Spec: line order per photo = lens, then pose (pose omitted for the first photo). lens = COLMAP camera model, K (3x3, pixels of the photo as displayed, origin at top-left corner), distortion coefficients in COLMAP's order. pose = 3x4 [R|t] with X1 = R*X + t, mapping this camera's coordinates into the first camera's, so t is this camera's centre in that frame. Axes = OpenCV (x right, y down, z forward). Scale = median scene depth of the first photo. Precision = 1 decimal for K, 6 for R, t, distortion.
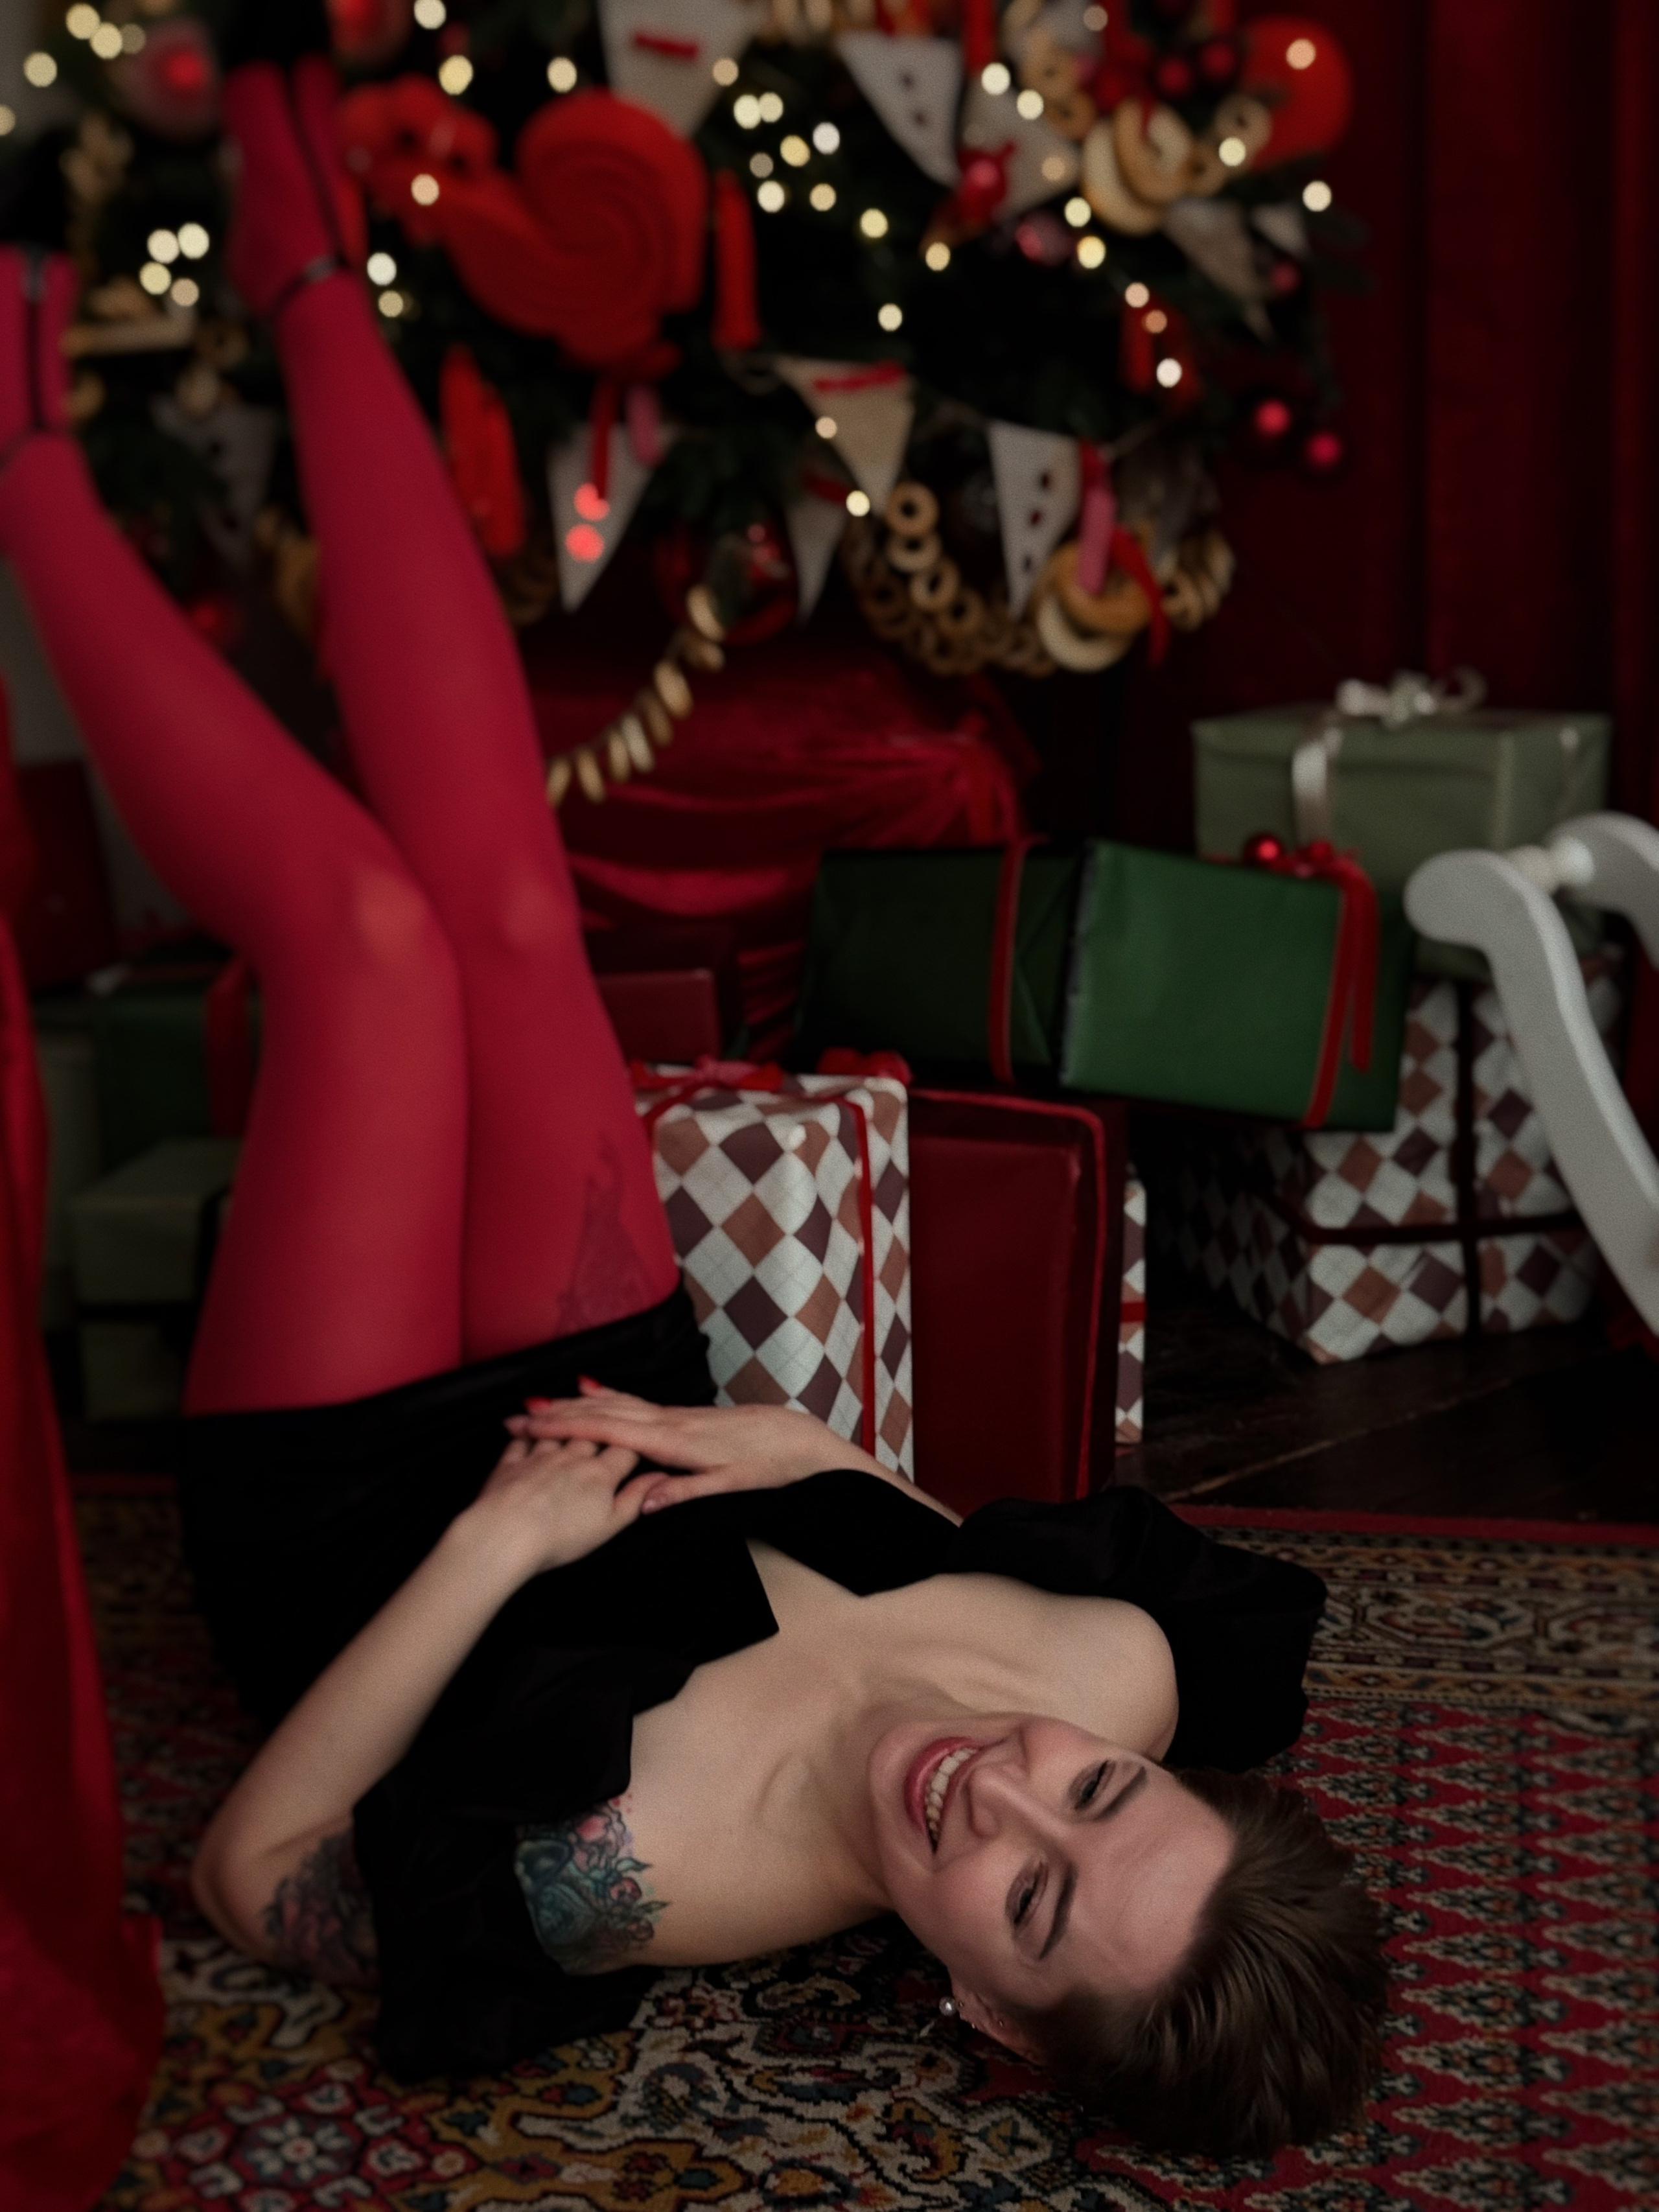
lens RADIAL K [[3348.4, 0, 829.5], [0, 3348.4, 1106.0], [0, 0, 1]] dist [0.093263, -0.092703]
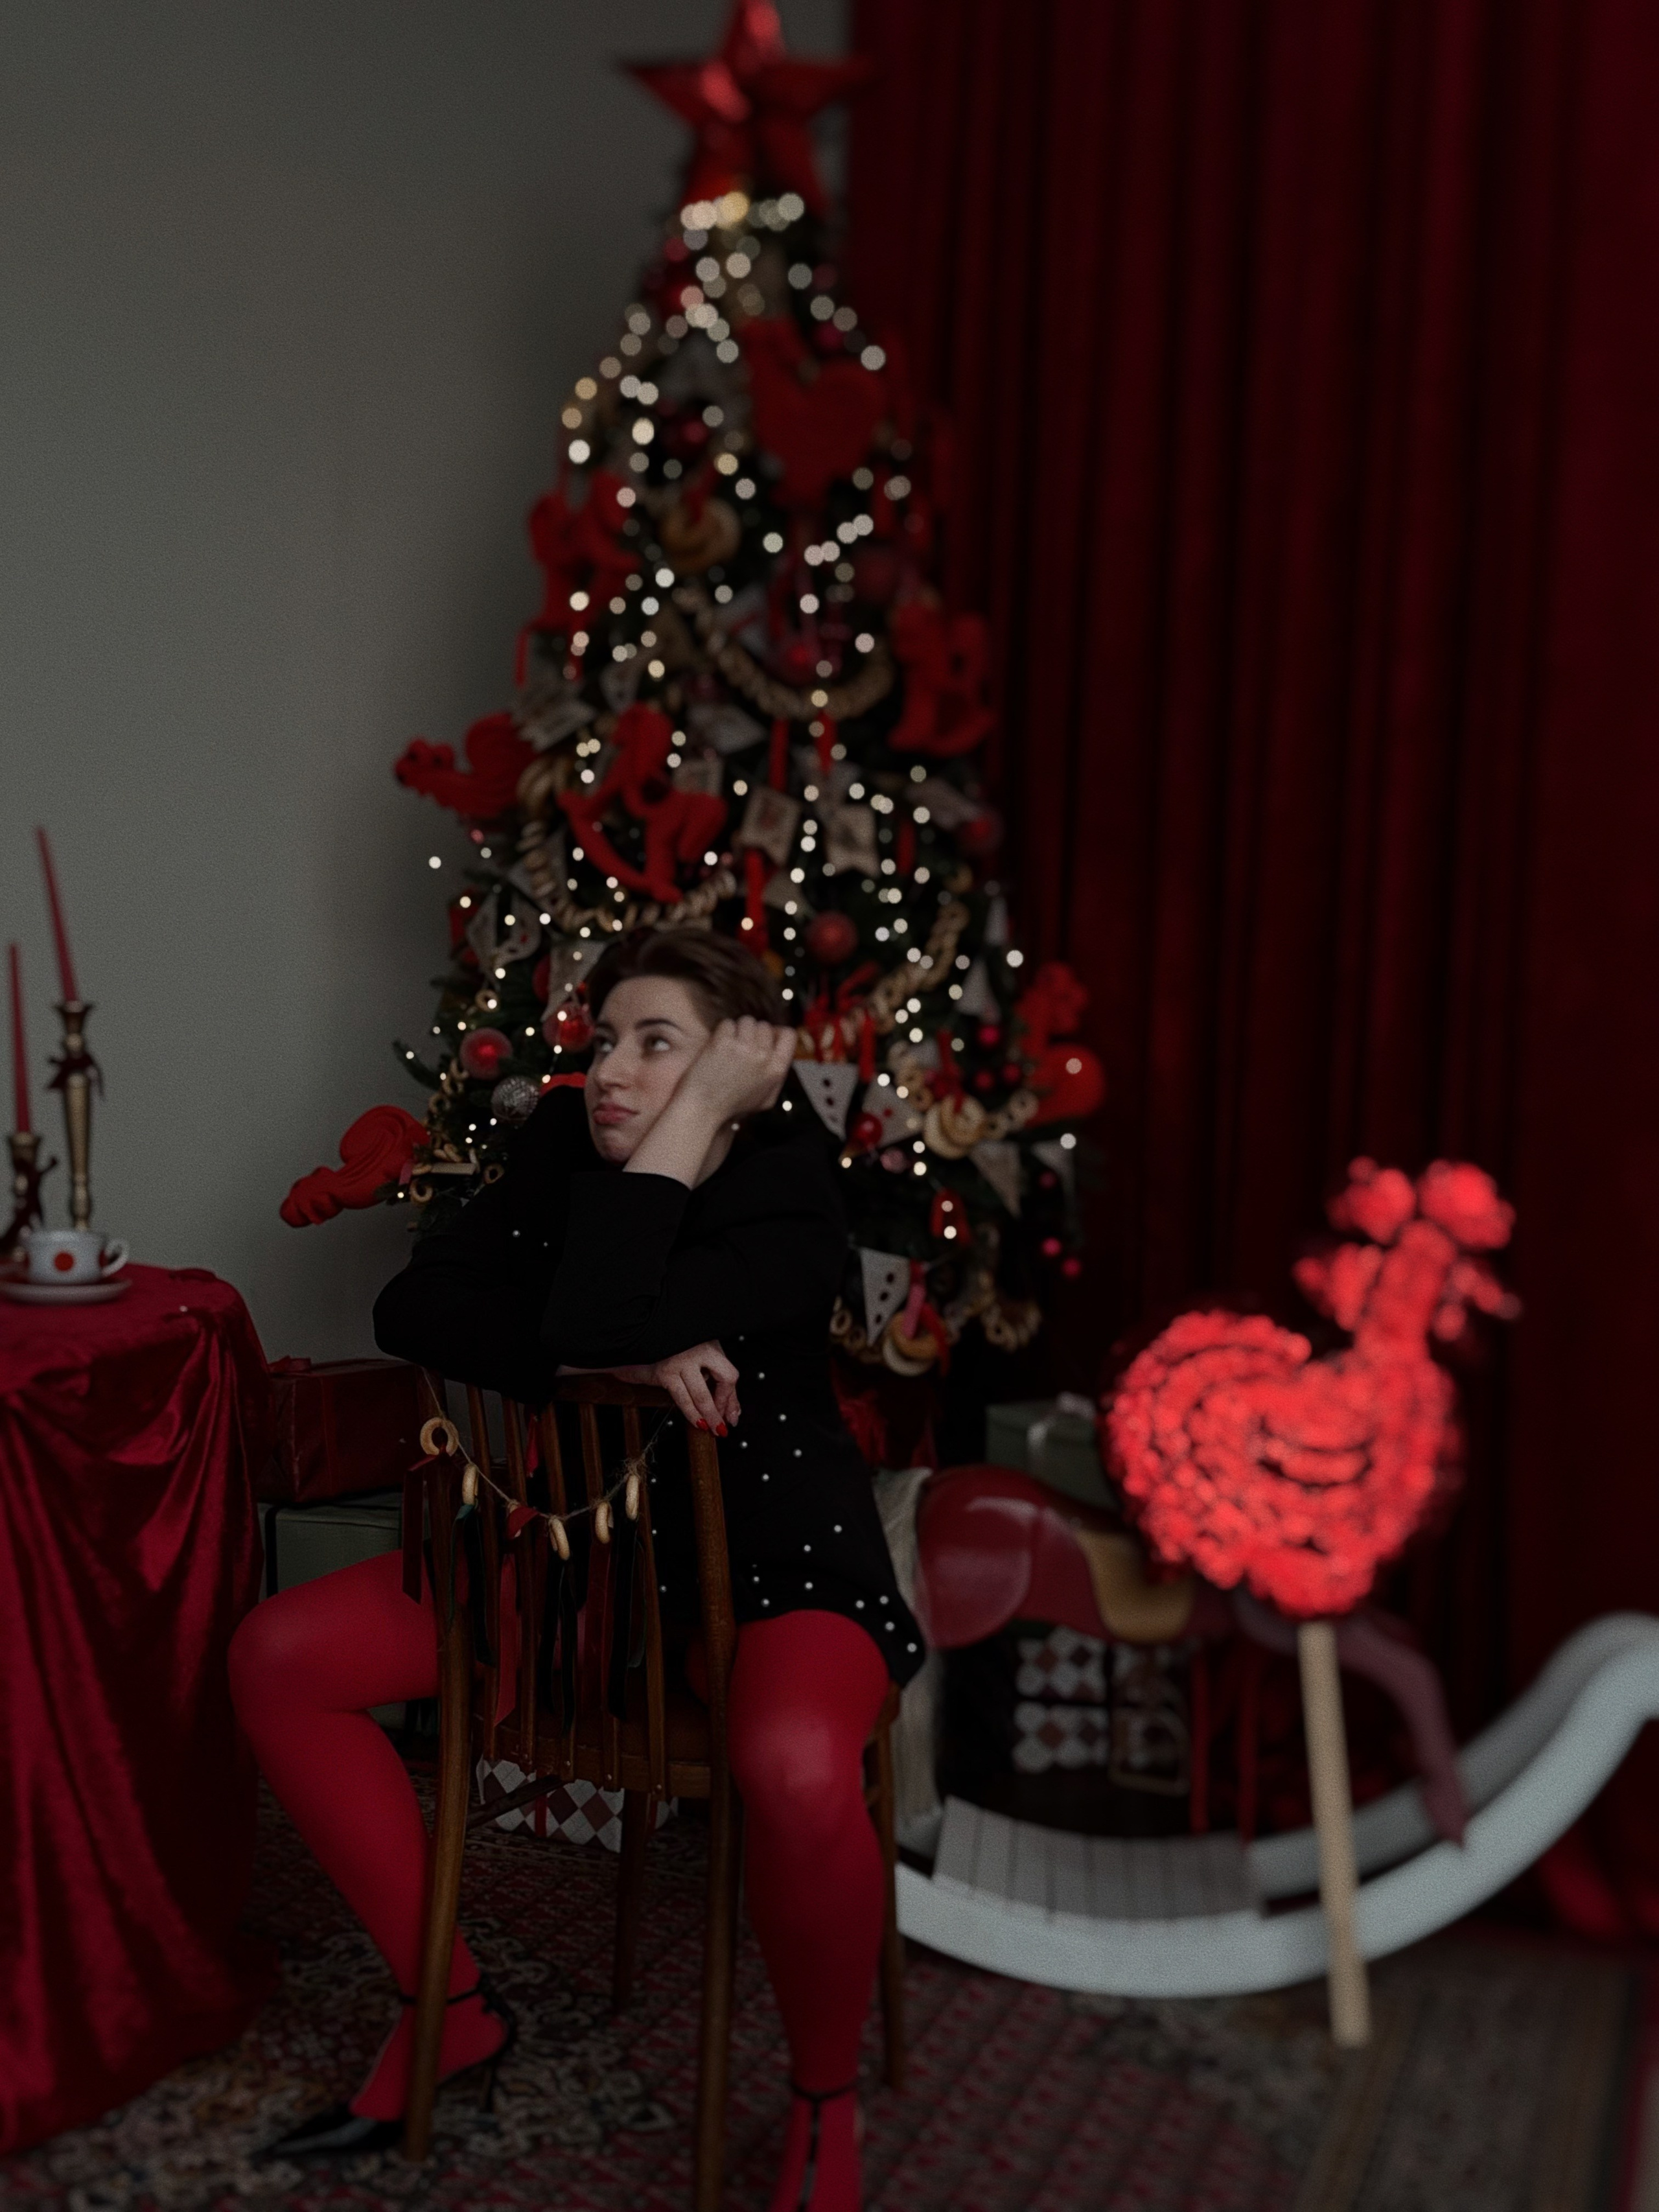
lens RADIAL K [[2479.2, 0, 829.5], [0, 2479.2, 1106.0], [0, 0, 1]] dist [0.187874, -0.517968]
pose [[0.985856, 0.084347, -0.144823, 0.228925], [-0.110435, 0.976929, -0.182792, -0.016067], [0.126064, 0.196200, 0.972427, -0.425810]]
